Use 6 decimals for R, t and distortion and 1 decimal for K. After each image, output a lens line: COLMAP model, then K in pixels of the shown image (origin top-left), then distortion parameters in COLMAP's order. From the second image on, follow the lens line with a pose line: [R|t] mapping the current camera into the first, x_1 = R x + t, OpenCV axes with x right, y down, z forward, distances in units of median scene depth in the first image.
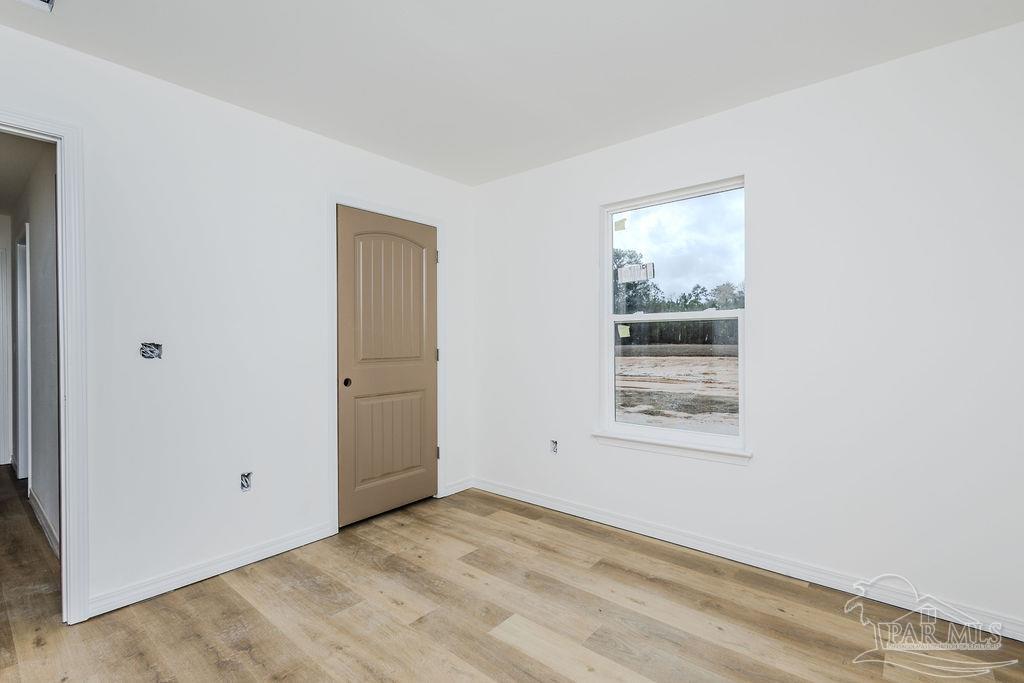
lens RADIAL K [[478.4, 0, 512.7], [0, 478.4, 340.0], [0, 0, 1]] dist [0.002841, -0.000871]
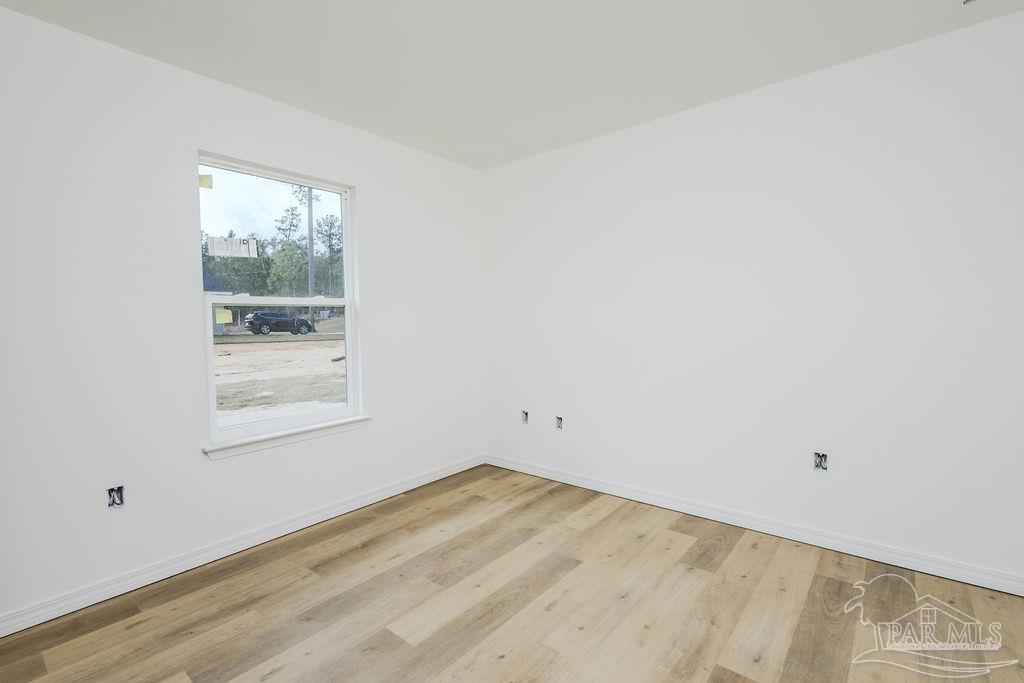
lens RADIAL K [[478.4, 0, 514.4], [0, 478.4, 339.4], [0, 0, 1]] dist [0.002841, -0.000871]
pose [[-0.036281, -0.033747, 0.998772, -0.696224], [0.018375, 0.999238, 0.034430, 0.003508], [-0.999173, 0.019602, -0.035633, 0.613457]]
